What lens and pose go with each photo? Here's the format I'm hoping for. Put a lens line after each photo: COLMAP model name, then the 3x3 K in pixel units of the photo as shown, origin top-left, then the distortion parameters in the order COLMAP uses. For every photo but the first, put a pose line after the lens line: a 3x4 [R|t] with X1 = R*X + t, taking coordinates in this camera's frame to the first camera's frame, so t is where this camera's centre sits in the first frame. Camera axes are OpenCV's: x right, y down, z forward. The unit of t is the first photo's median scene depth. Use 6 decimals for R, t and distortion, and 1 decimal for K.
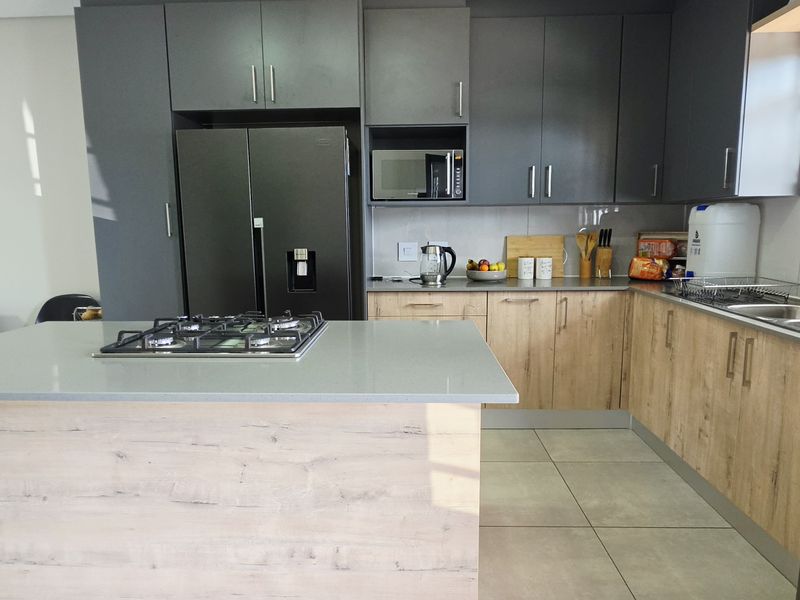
lens RADIAL K [[519.3, 0, 396.9], [0, 519.3, 299.5], [0, 0, 1]] dist [-0.007356, 0.003056]
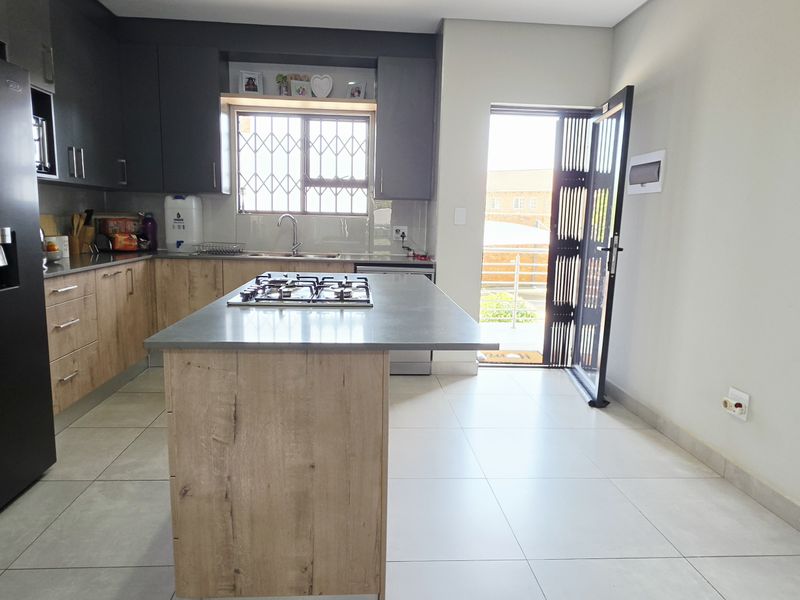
lens RADIAL K [[519.3, 0, 399.8], [0, 519.3, 299.5], [0, 0, 1]] dist [-0.007356, 0.003056]
pose [[-0.120404, -0.143629, 0.982280, -0.890961], [0.117203, 0.980501, 0.157735, -0.046174], [-0.985782, 0.134118, -0.101222, 0.514871]]
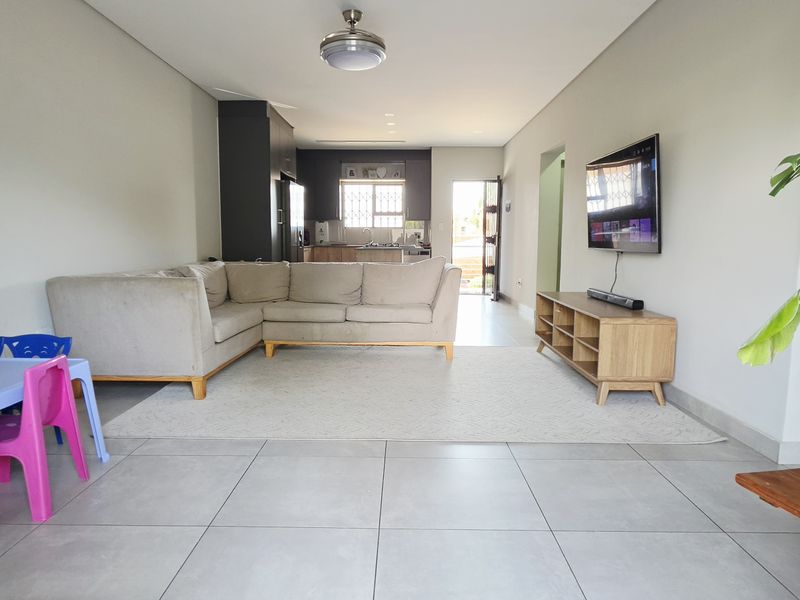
lens RADIAL K [[519.3, 0, 398.4], [0, 519.3, 301.9], [0, 0, 1]] dist [-0.007356, 0.003056]
pose [[-0.027855, -0.097533, 0.994842, -2.651851], [0.141730, 0.984789, 0.100516, 0.066429], [-0.989513, 0.143799, -0.013608, 0.558459]]
